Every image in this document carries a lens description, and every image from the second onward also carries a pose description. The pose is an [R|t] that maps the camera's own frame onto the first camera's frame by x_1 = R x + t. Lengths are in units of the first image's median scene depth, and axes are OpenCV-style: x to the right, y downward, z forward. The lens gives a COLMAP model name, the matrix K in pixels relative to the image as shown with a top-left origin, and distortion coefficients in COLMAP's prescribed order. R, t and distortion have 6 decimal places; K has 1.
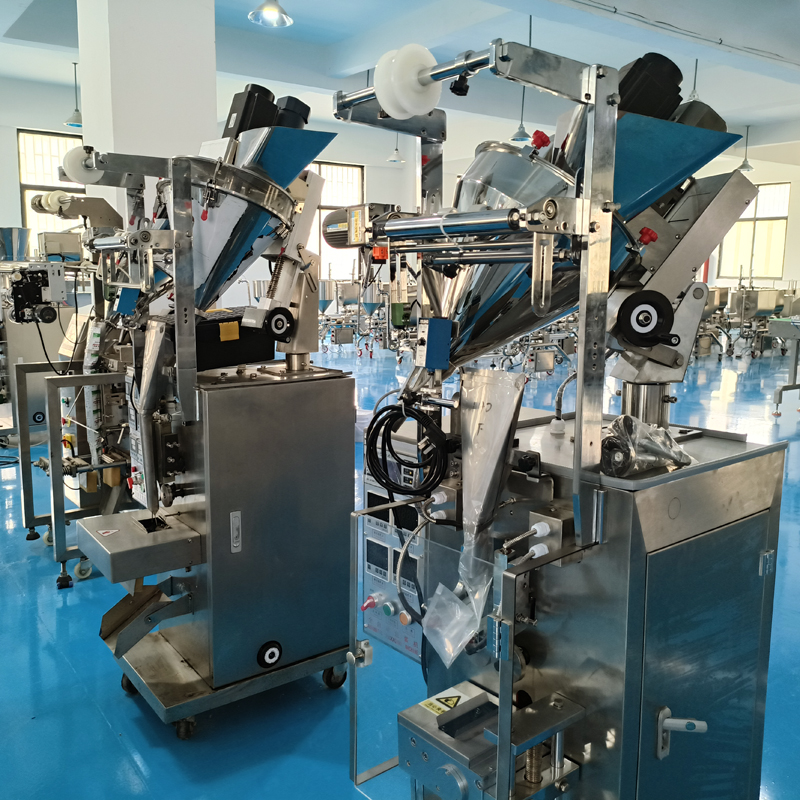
lens RADIAL K [[811.7, 0, 400.0], [0, 811.7, 400.0], [0, 0, 1]] dist [0.000661, -0.011898]
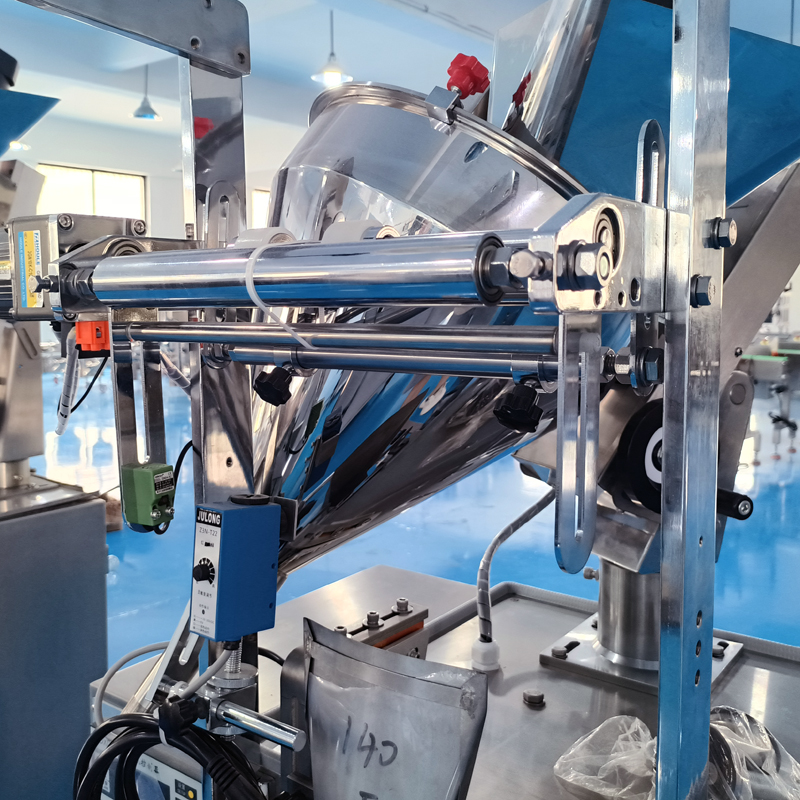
lens RADIAL K [[906.7, 0, 400.0], [0, 906.7, 400.0], [0, 0, 1]] dist [0.007353, 0.195515]
pose [[0.975042, -0.029247, 0.220088, 0.023622], [0.038732, 0.998492, -0.038904, -0.126933], [-0.218618, 0.046457, 0.974704, 0.531076]]
